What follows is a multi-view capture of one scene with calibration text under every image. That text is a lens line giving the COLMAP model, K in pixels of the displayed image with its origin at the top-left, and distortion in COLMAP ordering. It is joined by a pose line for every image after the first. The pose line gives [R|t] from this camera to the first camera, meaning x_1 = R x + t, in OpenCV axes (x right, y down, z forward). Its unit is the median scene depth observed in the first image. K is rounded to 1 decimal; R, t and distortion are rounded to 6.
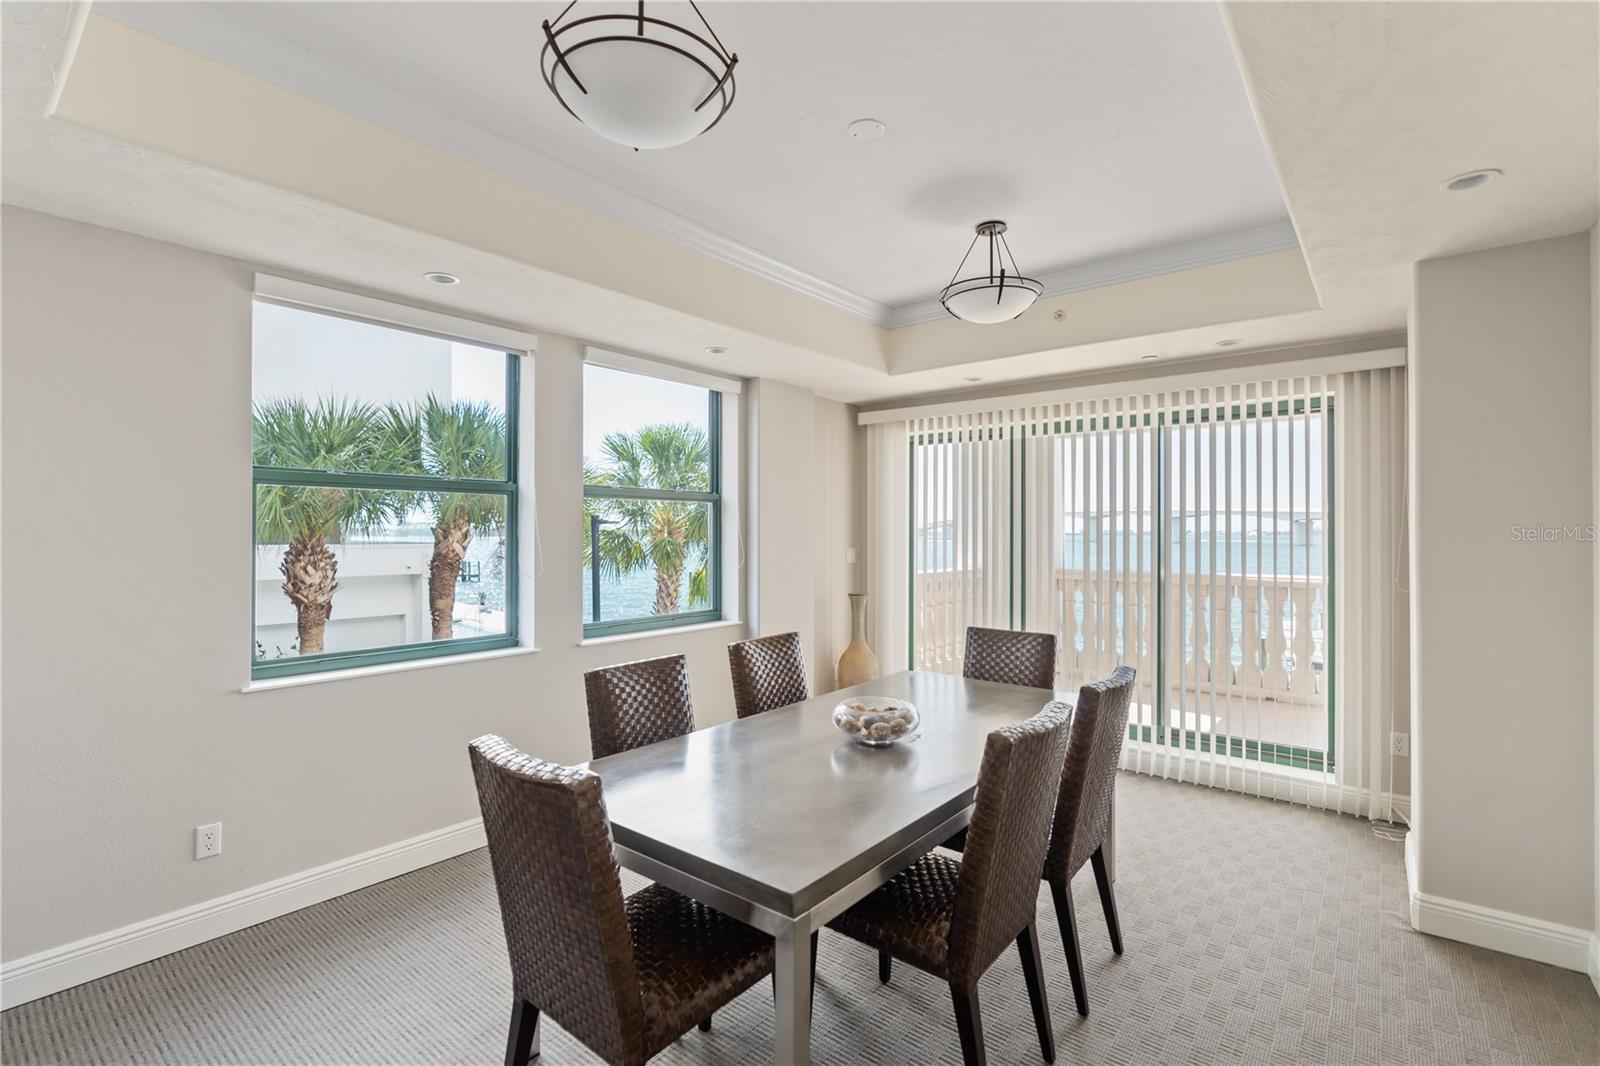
lens RADIAL K [[729.8, 0, 798.5], [0, 729.8, 524.1], [0, 0, 1]] dist [0.001133, 0.000349]
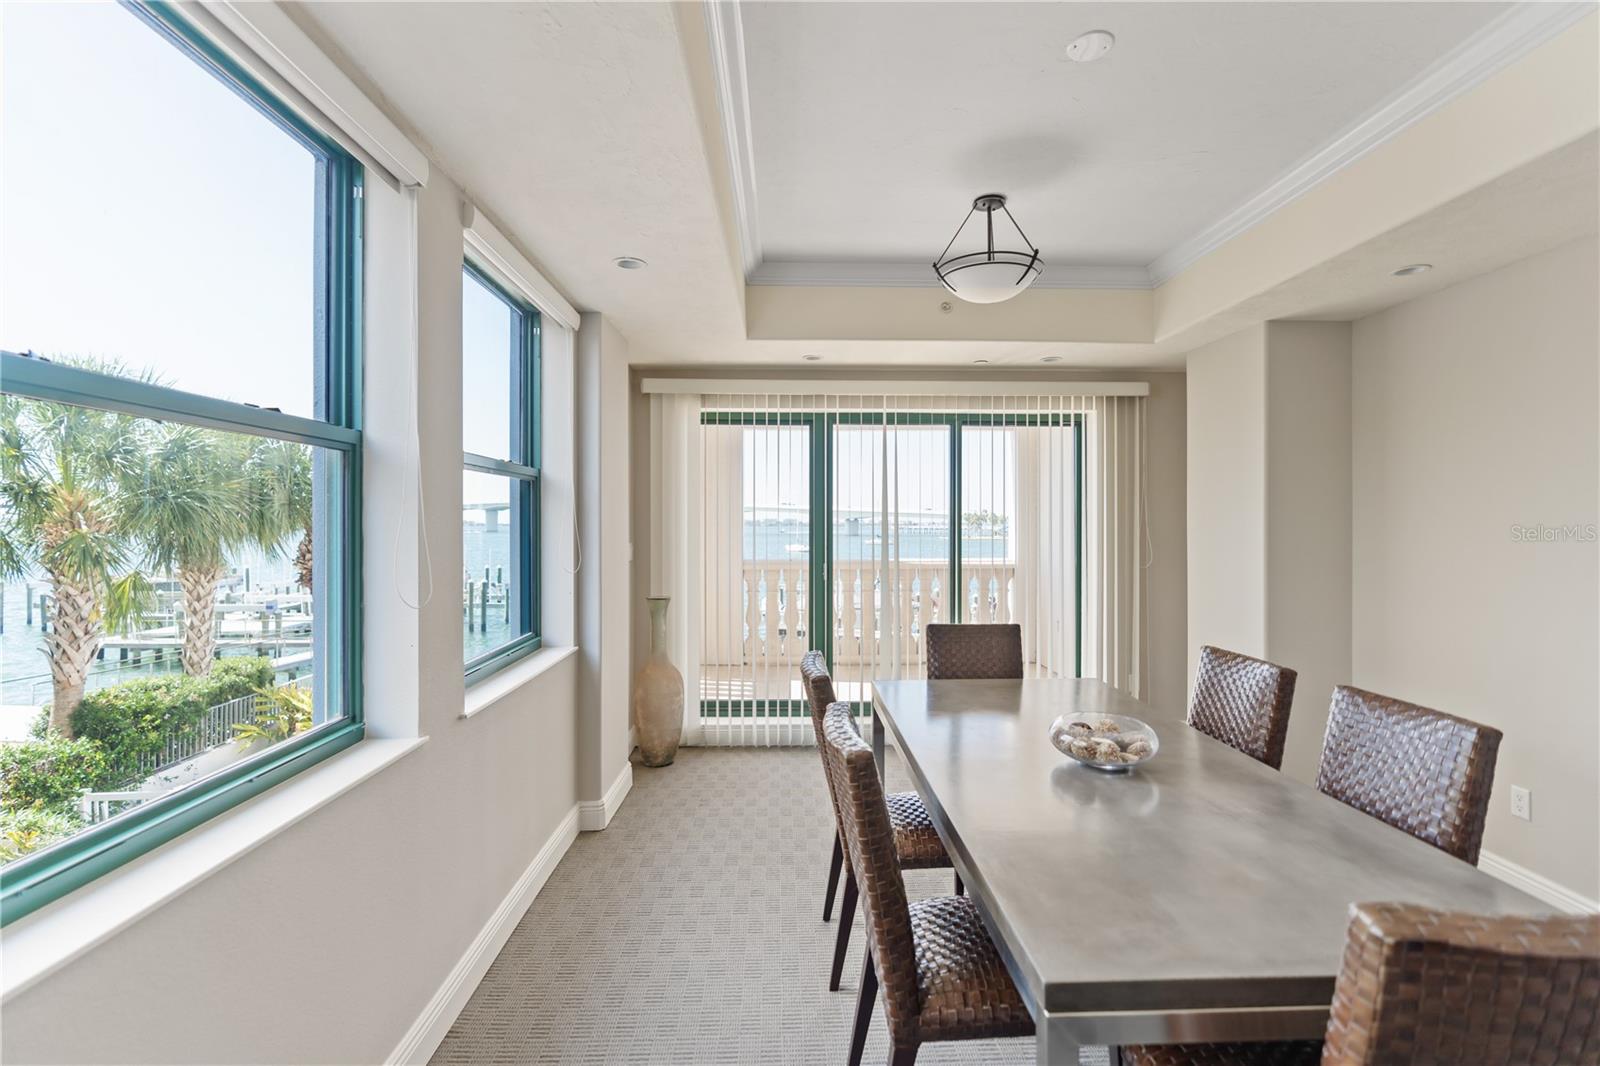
lens RADIAL K [[729.8, 0, 798.5], [0, 729.8, 524.1], [0, 0, 1]] dist [0.001133, 0.000349]
pose [[0.759343, -0.001354, 0.650689, -0.441917], [-0.007253, 0.999918, 0.010545, 0.004085], [-0.650650, -0.012727, 0.759271, 0.354560]]
